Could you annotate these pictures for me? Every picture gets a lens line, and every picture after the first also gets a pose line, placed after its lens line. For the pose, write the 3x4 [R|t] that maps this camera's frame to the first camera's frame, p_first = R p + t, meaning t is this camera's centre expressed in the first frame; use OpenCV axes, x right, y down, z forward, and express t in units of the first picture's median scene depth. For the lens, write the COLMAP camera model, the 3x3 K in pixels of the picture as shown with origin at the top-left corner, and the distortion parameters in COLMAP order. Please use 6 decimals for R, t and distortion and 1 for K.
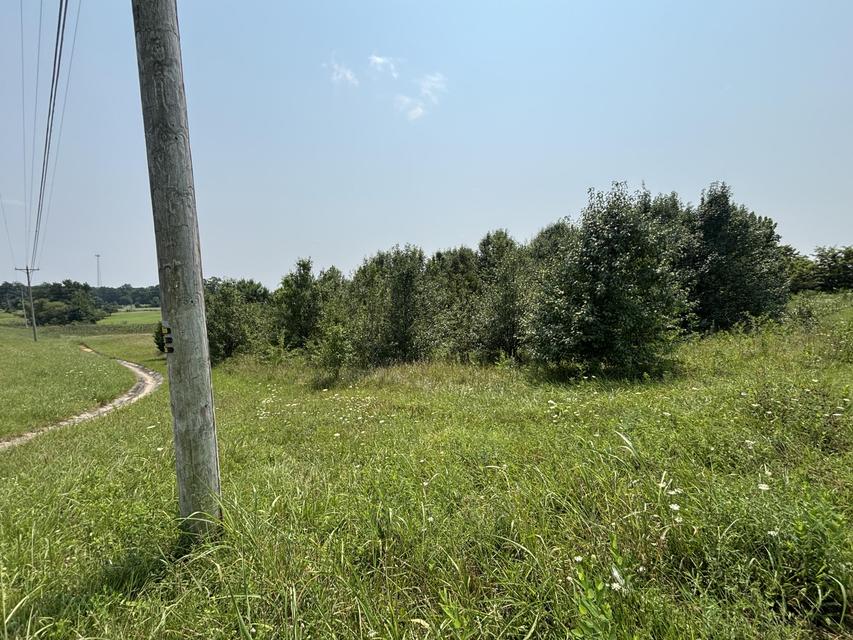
lens RADIAL K [[363.5, 0, 426.5], [0, 363.5, 320.0], [0, 0, 1]] dist [0.000503, 0.000411]
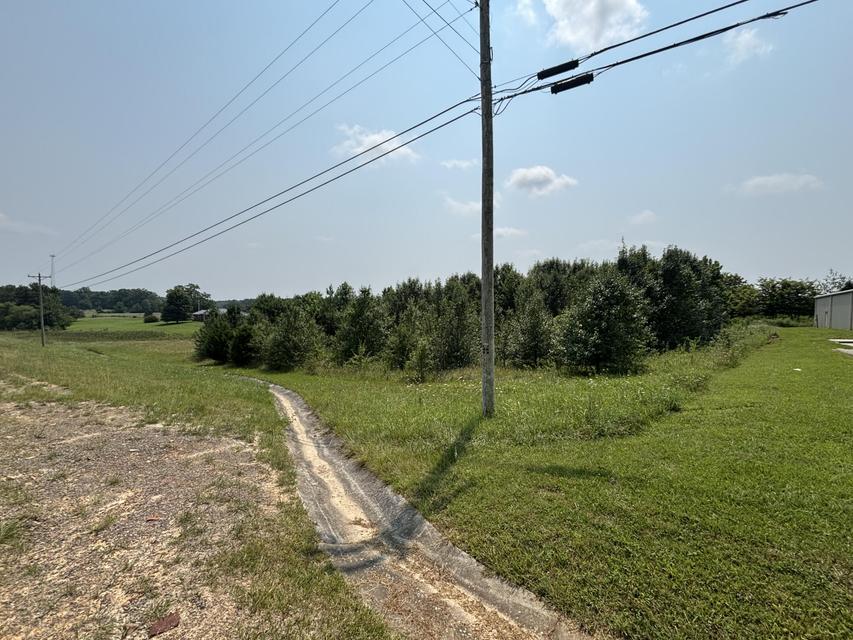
lens RADIAL K [[374.5, 0, 426.5], [0, 374.5, 320.0], [0, 0, 1]] dist [-0.001049, -0.000355]
pose [[0.997214, 0.022525, 0.071110, -0.151899], [-0.020261, 0.999270, -0.032390, -0.009061], [-0.071788, 0.030859, 0.996942, -0.225518]]
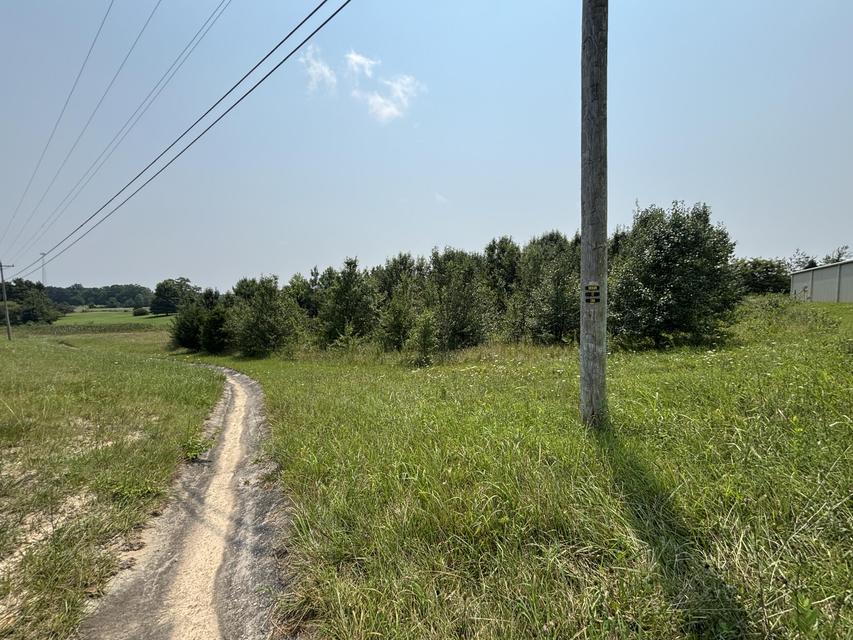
lens RADIAL K [[341.2, 0, 426.5], [0, 341.2, 320.0], [0, 0, 1]] dist [-0.000449, -0.000120]
pose [[0.992938, -0.002196, 0.118616, -0.166099], [0.002540, 0.999993, -0.002751, 0.016863], [-0.118609, 0.003033, 0.992936, -0.037706]]
